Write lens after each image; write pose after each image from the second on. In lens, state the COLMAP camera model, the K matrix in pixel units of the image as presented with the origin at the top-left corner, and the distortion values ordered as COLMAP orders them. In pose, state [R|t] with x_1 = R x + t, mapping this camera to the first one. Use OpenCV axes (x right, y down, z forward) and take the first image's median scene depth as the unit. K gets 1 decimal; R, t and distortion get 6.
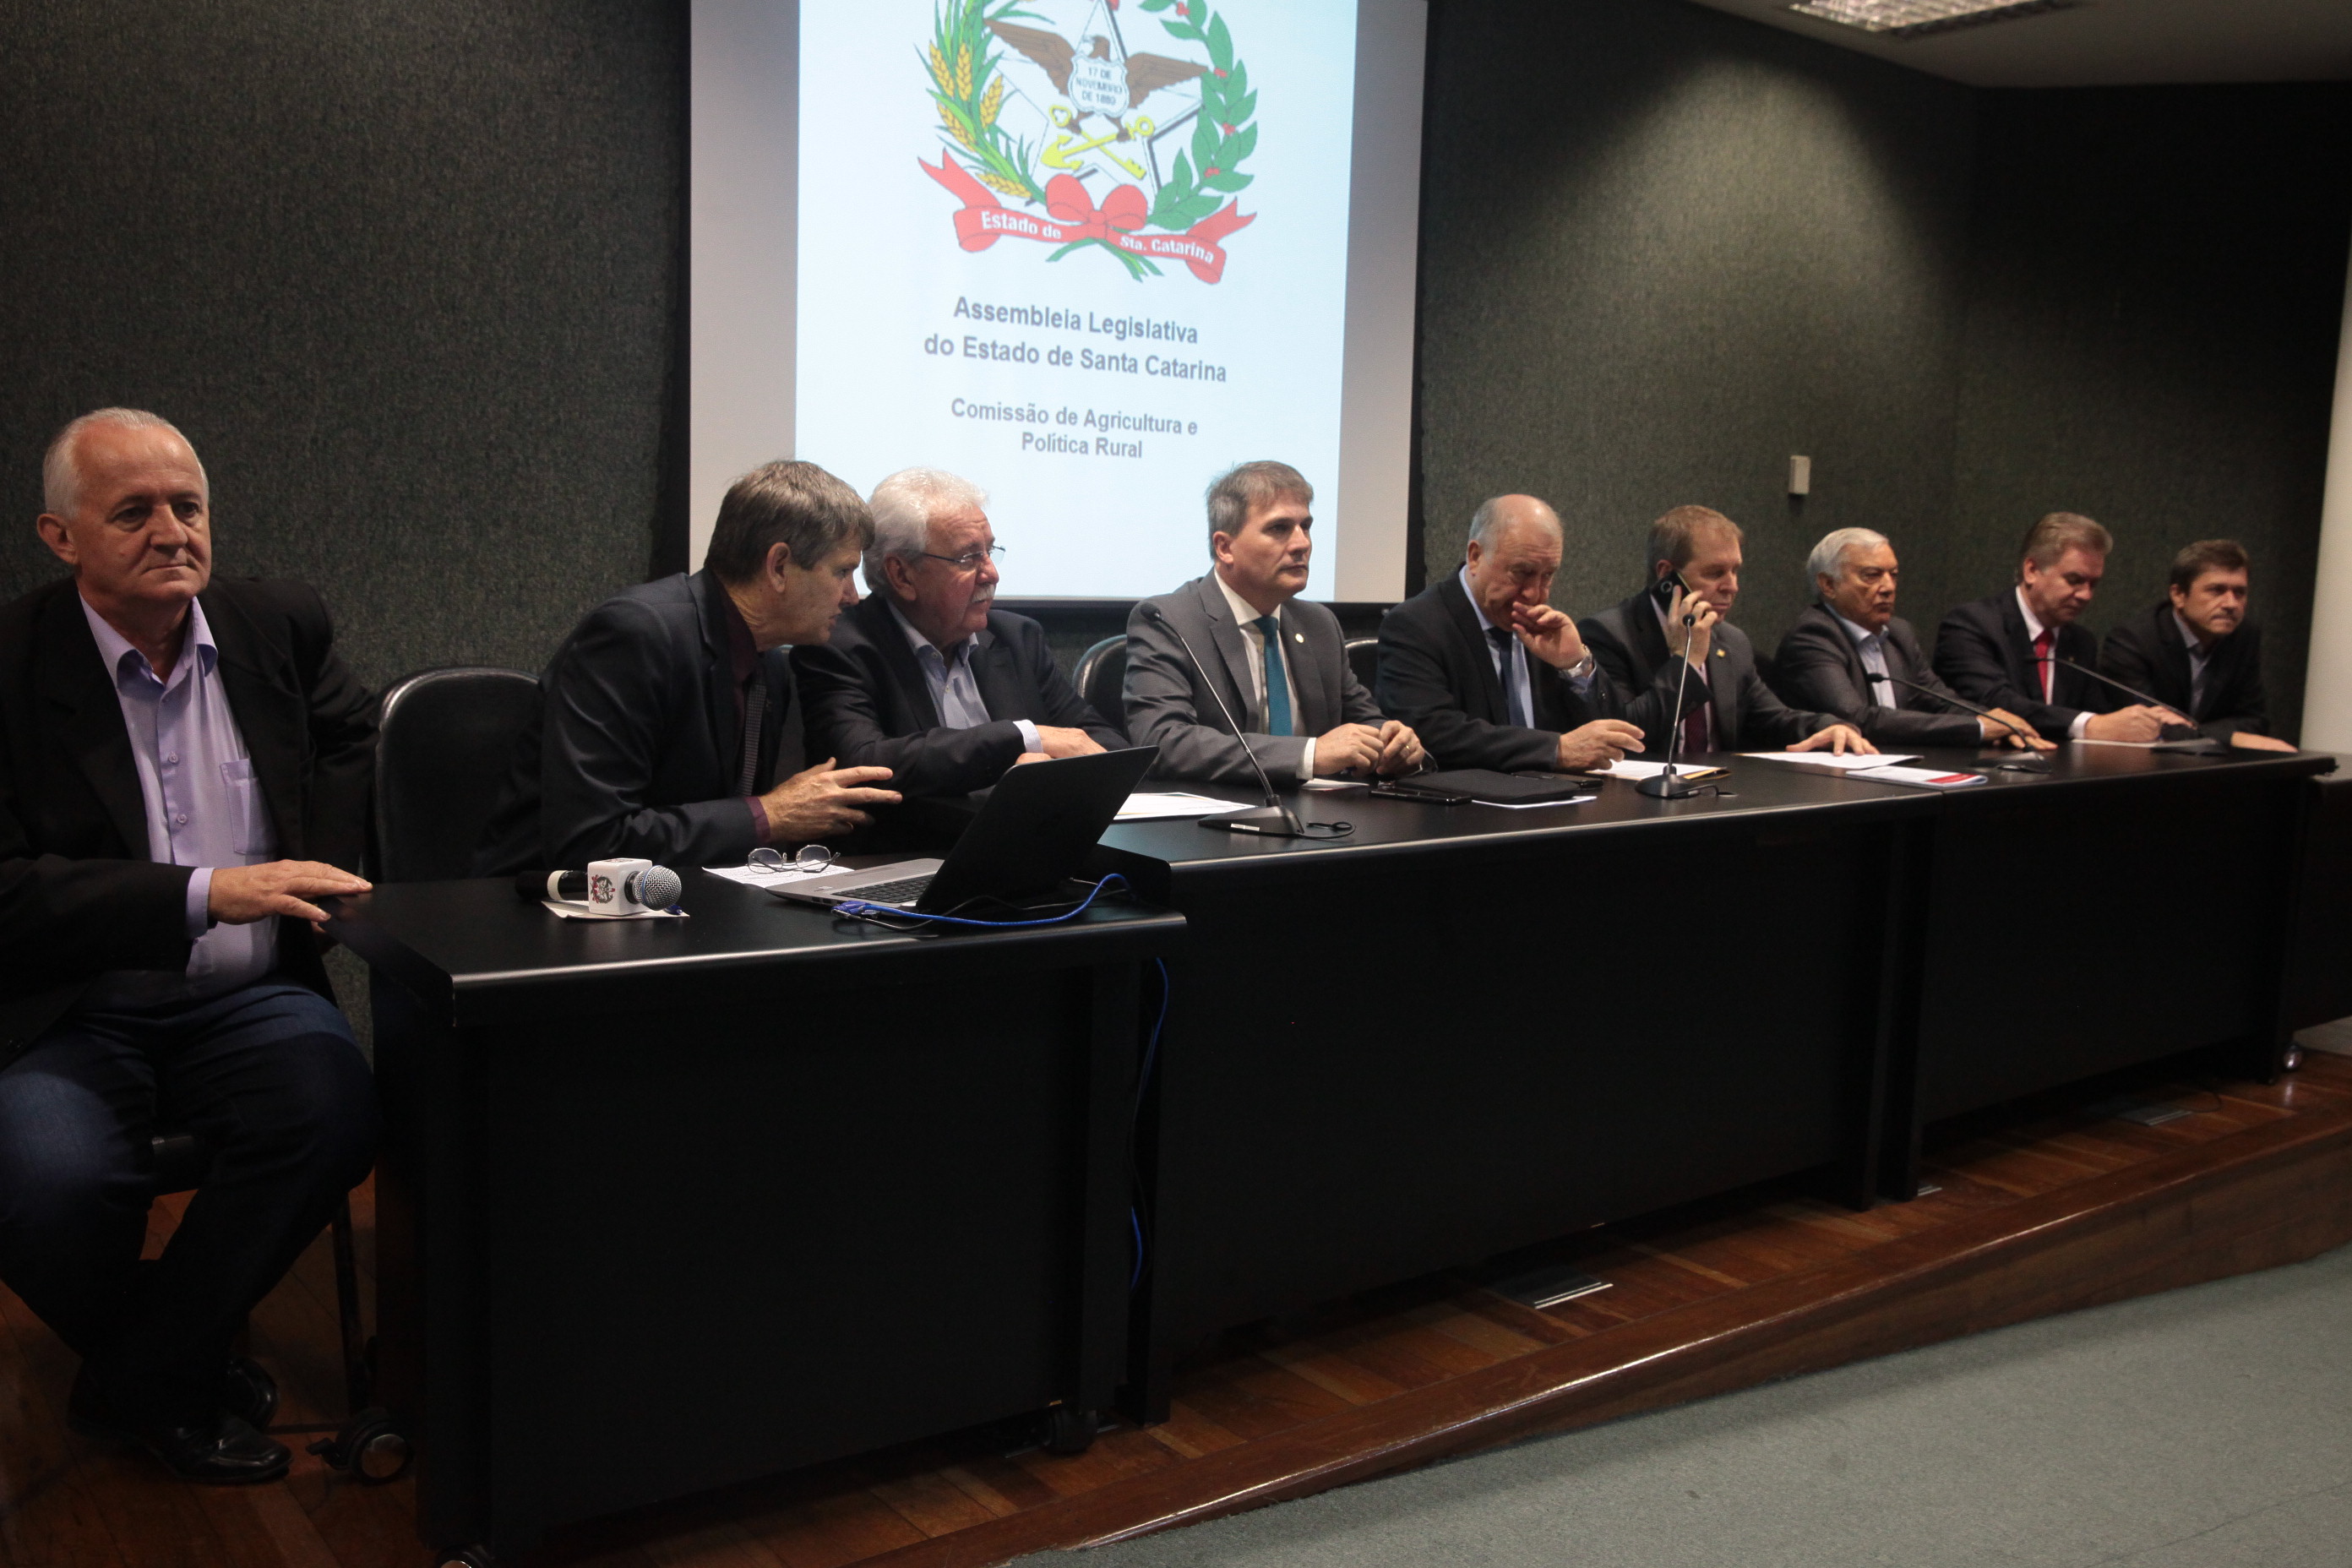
lens RADIAL K [[2038.8, 0, 1176.8], [0, 2038.8, 785.3], [0, 0, 1]] dist [-0.057993, 0.097457]
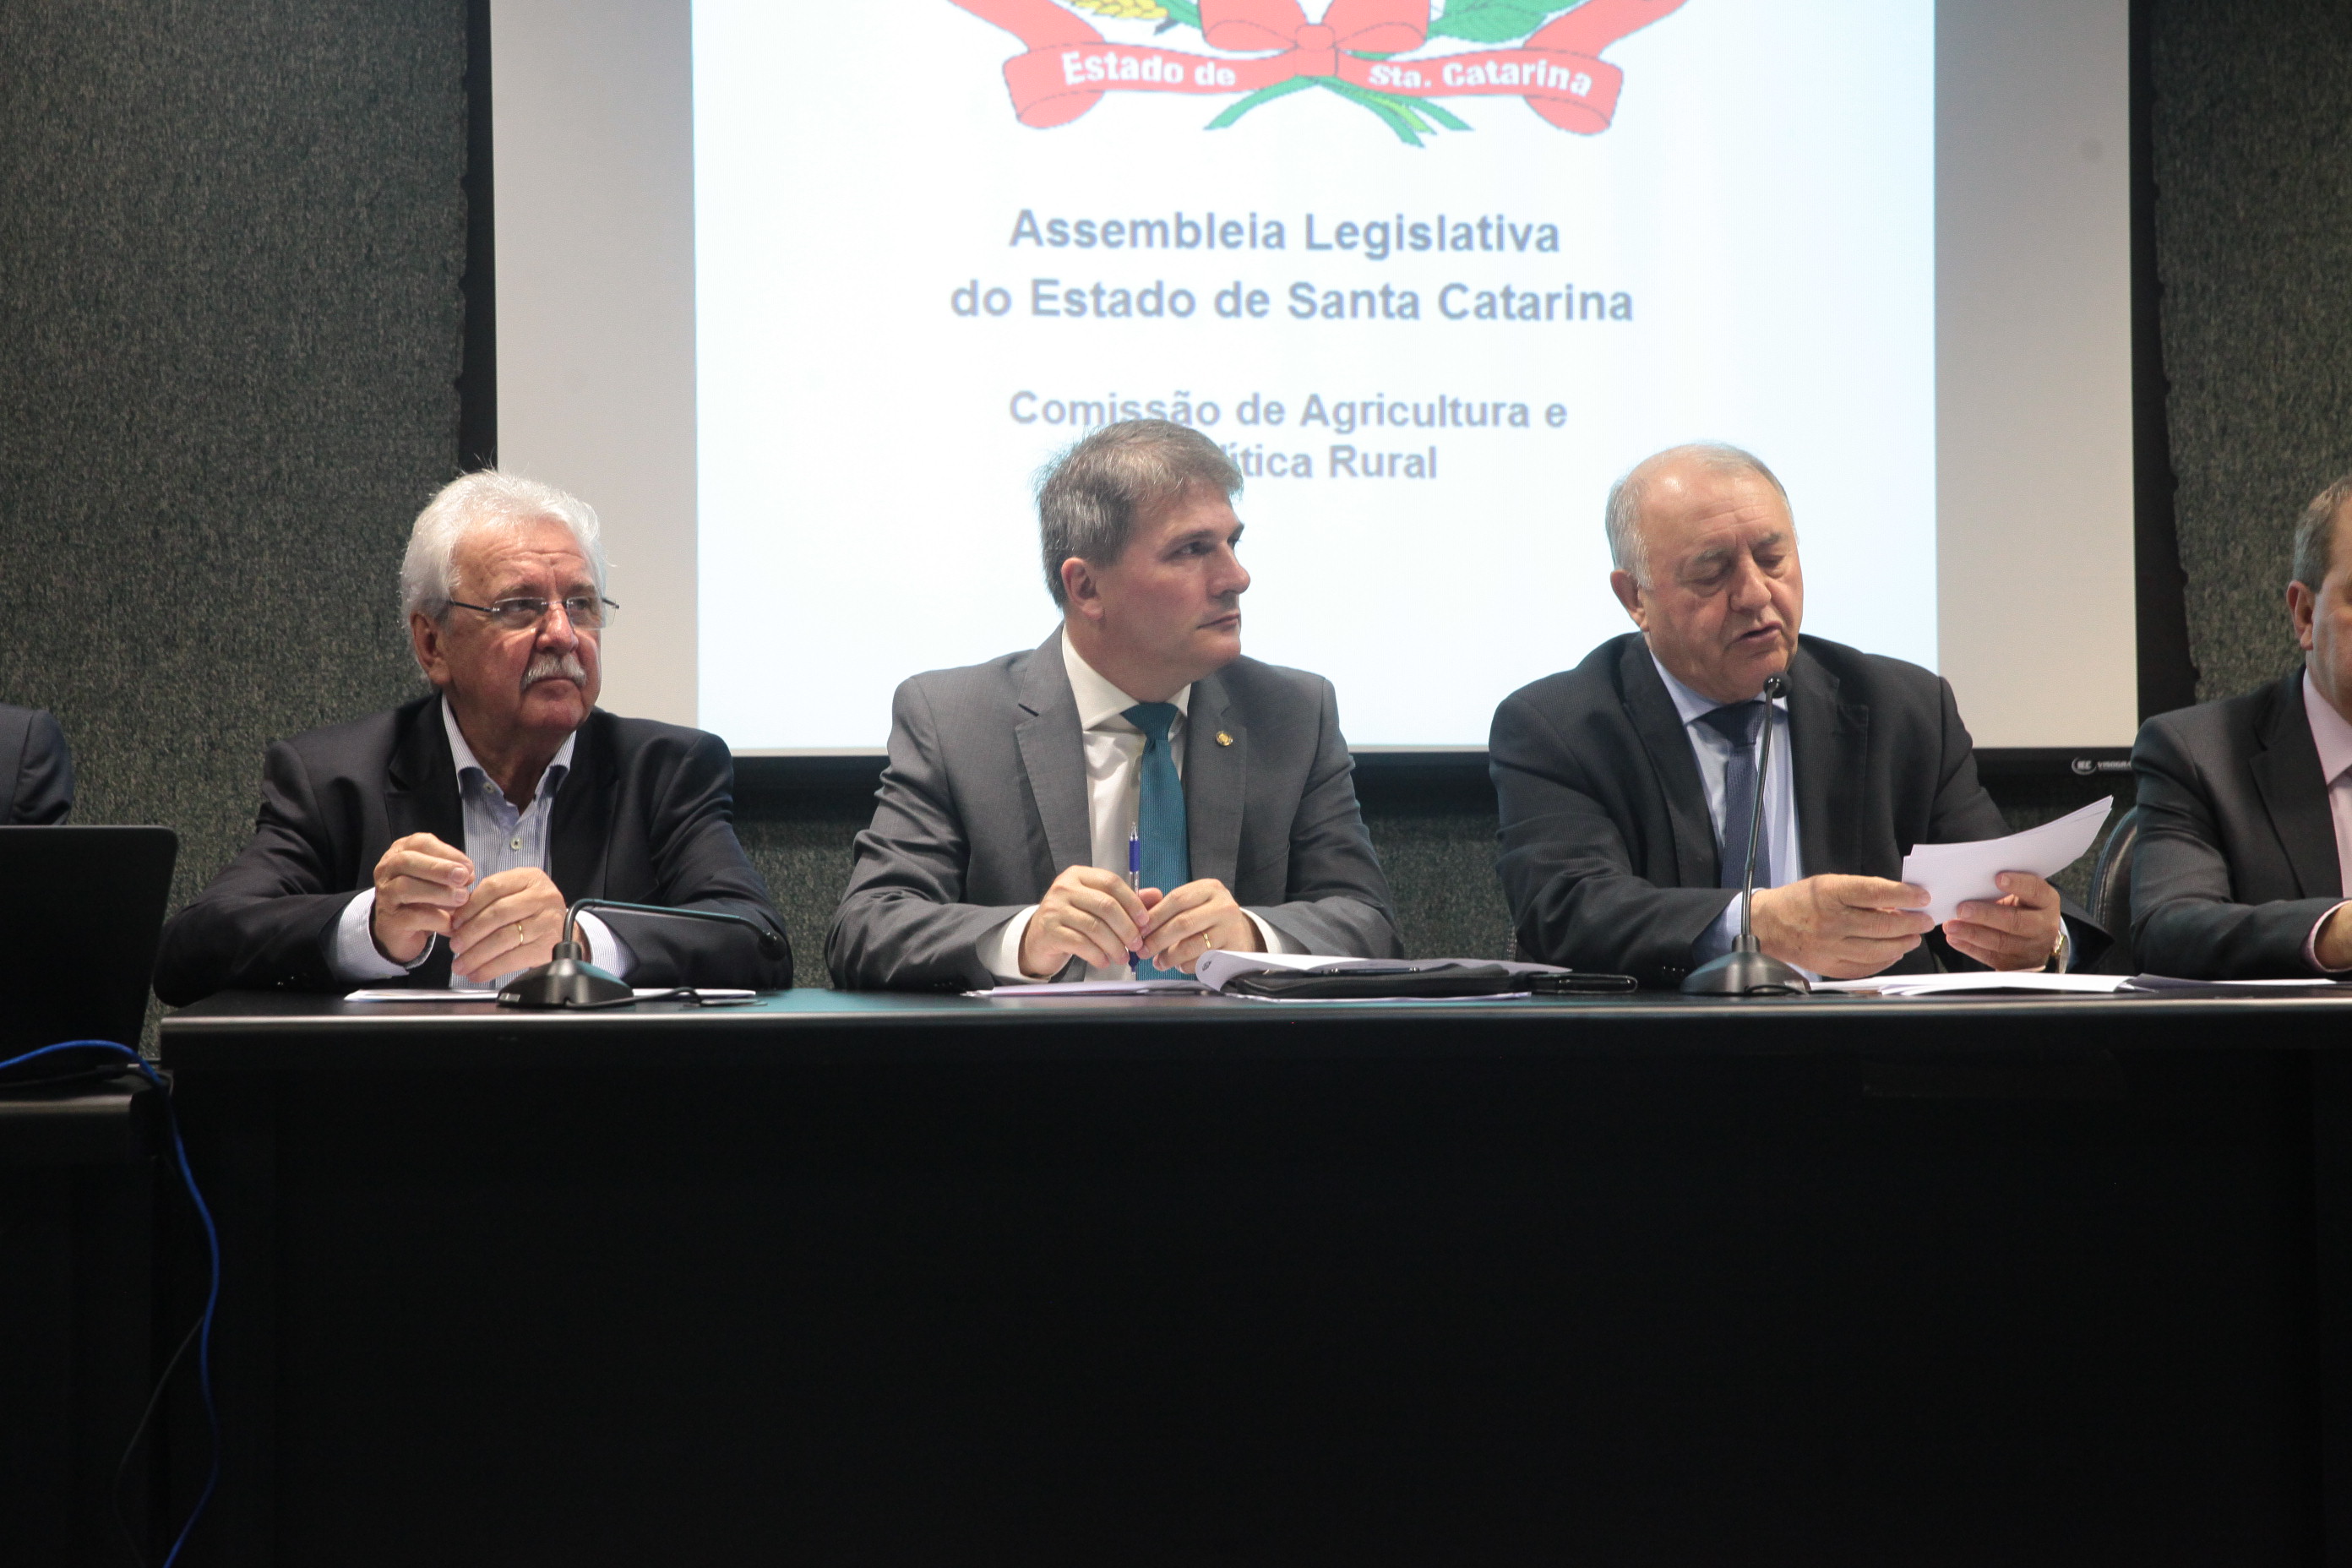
lens RADIAL K [[4414.9, 0, 1173.0], [0, 4414.9, 790.6], [0, 0, 1]] dist [0.183405, 0.327077]
pose [[0.854552, -0.053404, -0.516613, 0.521747], [-0.025790, 0.989109, -0.144909, 0.086538], [0.518726, 0.137156, 0.843867, 0.021996]]
